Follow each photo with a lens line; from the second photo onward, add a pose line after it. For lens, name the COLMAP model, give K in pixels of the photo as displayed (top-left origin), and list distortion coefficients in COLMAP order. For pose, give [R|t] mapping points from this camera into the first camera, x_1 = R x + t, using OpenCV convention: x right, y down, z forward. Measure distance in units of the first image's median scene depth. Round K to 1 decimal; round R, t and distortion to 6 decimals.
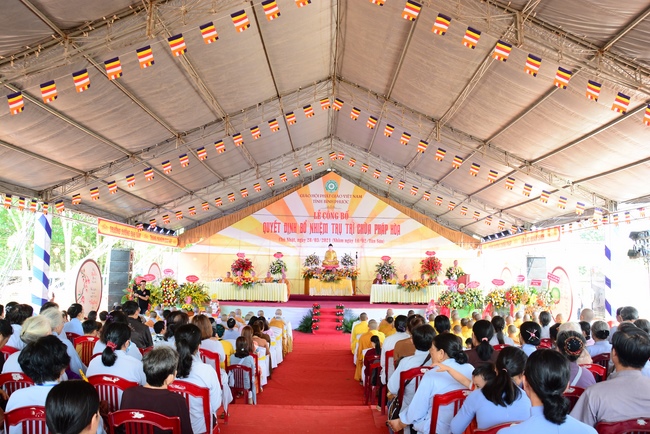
lens RADIAL K [[510.8, 0, 336.4], [0, 510.8, 222.4], [0, 0, 1]] dist [-0.156105, 0.123031]
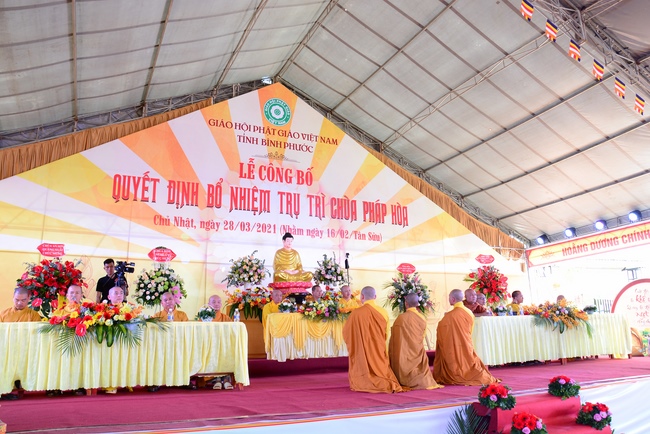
lens RADIAL K [[510.8, 0, 336.4], [0, 510.8, 222.4], [0, 0, 1]] dist [-0.156105, 0.123031]
pose [[0.899800, 0.056920, 0.432574, -0.160516], [-0.003384, 0.992334, -0.123536, 0.086801], [-0.436289, 0.109694, 0.893095, 0.621809]]
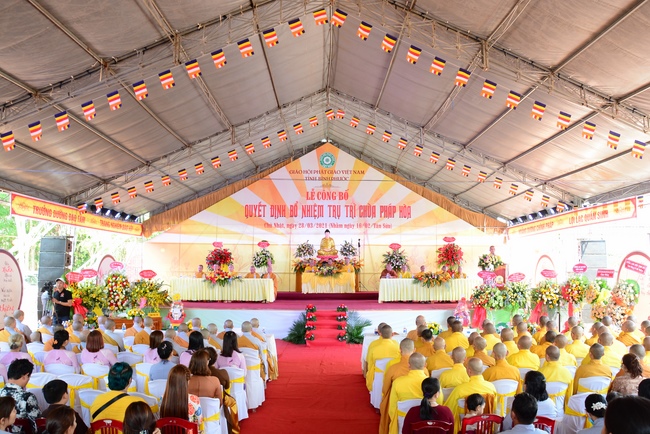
lens RADIAL K [[510.8, 0, 336.4], [0, 510.8, 222.4], [0, 0, 1]] dist [-0.156105, 0.123031]
pose [[0.999847, -0.011879, 0.012818, -0.007183], [0.011720, 0.999854, 0.012405, 0.020930], [-0.012963, -0.012252, 0.999841, 0.183838]]
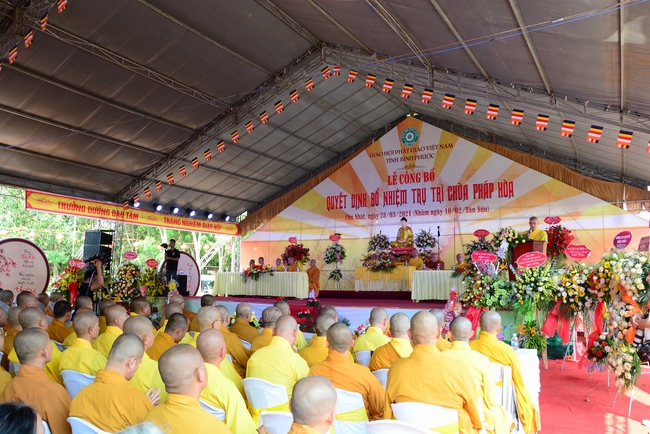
lens RADIAL K [[510.8, 0, 336.4], [0, 510.8, 222.4], [0, 0, 1]] dist [-0.156105, 0.123031]
pose [[0.856798, -0.067467, -0.511219, 0.266584], [0.054995, 0.997705, -0.039499, 0.072459], [0.512711, 0.005728, 0.858542, 0.374191]]
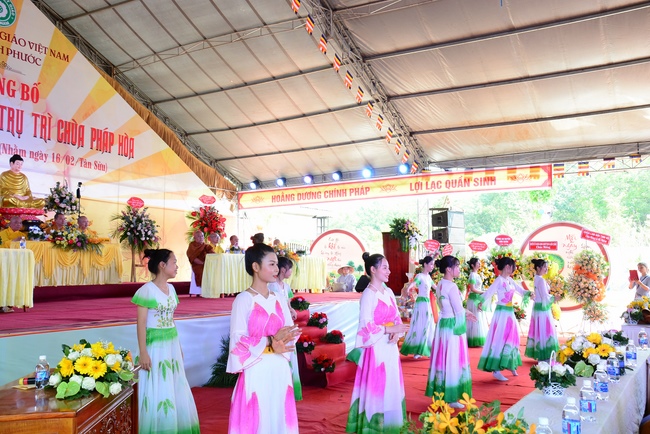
lens RADIAL K [[612.3, 0, 333.9], [0, 612.3, 222.9], [0, 0, 1]] dist [-0.083023, 0.216542]
pose [[0.505315, 0.048073, 0.861595, -0.292052], [-0.075832, 0.997058, -0.011157, 0.082249], [-0.859596, -0.059698, 0.507474, 0.567145]]
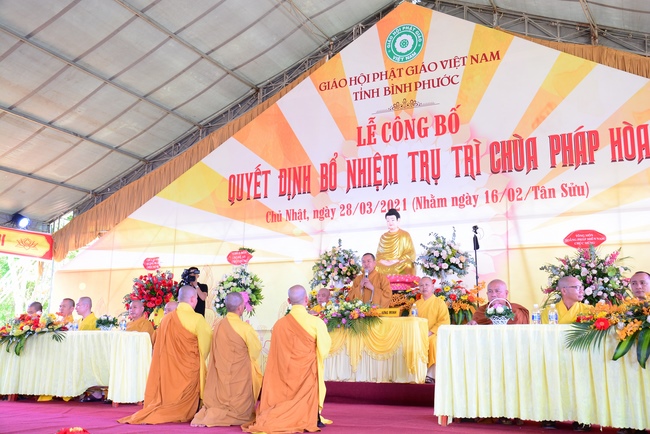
lens RADIAL K [[659.4, 0, 331.9], [0, 659.4, 219.6], [0, 0, 1]] dist [-0.052952, 0.199070]
pose [[0.892541, -0.095835, -0.440666, 0.131913], [0.048009, 0.991798, -0.118455, 0.095000], [0.448404, 0.084569, 0.889821, 0.649116]]
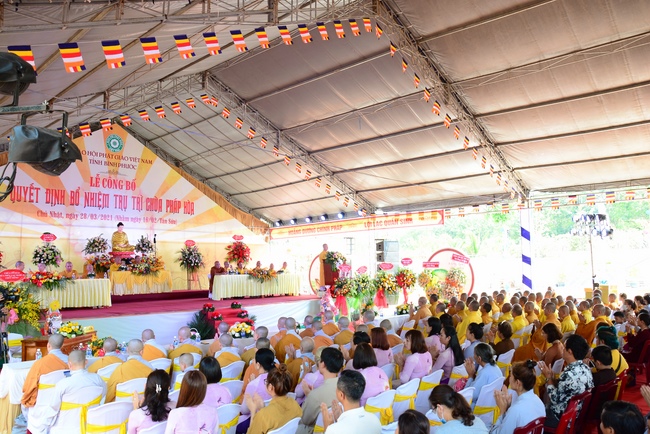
lens RADIAL K [[510.8, 0, 336.4], [0, 510.8, 222.4], [0, 0, 1]] dist [-0.156105, 0.123031]
pose [[0.671229, 0.034132, 0.740464, -0.335056], [-0.042892, 0.999054, -0.007170, 0.034705], [-0.740008, -0.026947, 0.672058, 0.308598]]
